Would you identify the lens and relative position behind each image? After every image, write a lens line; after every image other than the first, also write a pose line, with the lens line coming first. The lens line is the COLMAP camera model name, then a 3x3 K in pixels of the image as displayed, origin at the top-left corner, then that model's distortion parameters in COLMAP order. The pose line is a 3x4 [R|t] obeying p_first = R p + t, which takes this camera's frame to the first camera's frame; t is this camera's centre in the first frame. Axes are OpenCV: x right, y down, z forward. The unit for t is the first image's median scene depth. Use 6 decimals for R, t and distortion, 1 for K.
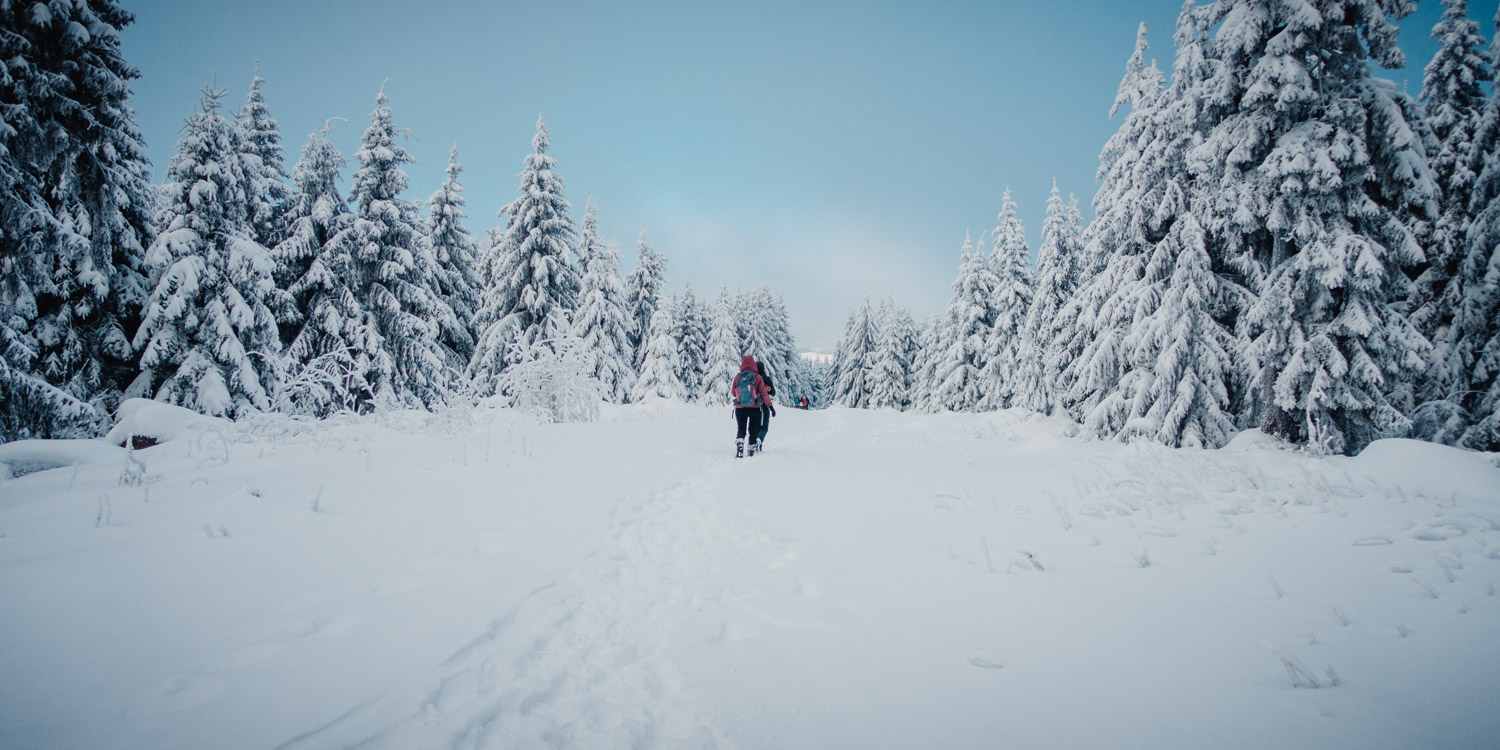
lens RADIAL K [[1013.5, 0, 750.0], [0, 1013.5, 375.0], [0, 0, 1]] dist [-0.001159, -0.000662]
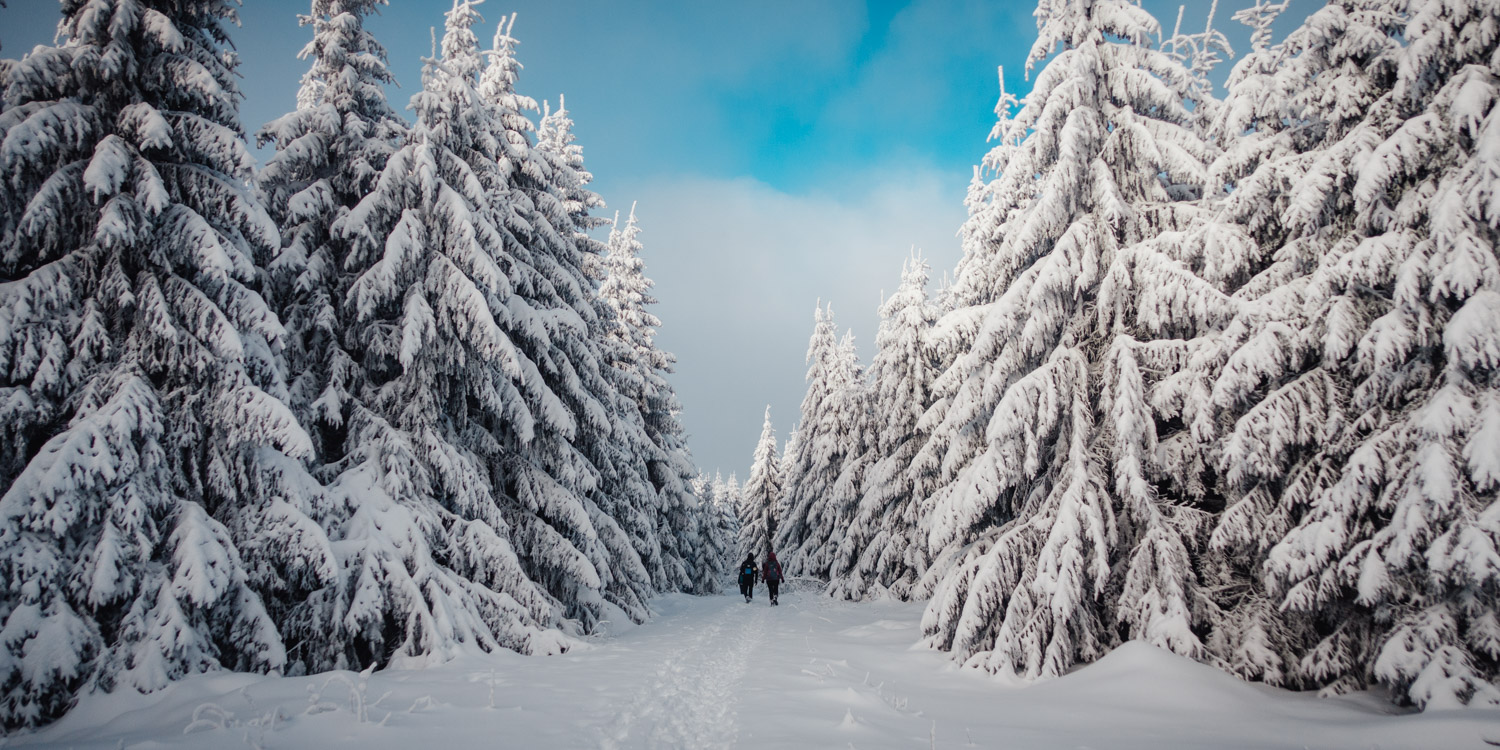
lens RADIAL K [[1013.5, 0, 750.0], [0, 1013.5, 375.0], [0, 0, 1]] dist [-0.001159, -0.000662]
pose [[0.992513, -0.033549, 0.117440, 0.031855], [0.050279, 0.988513, -0.142527, 0.015297], [-0.111310, 0.147365, 0.982799, 0.723477]]
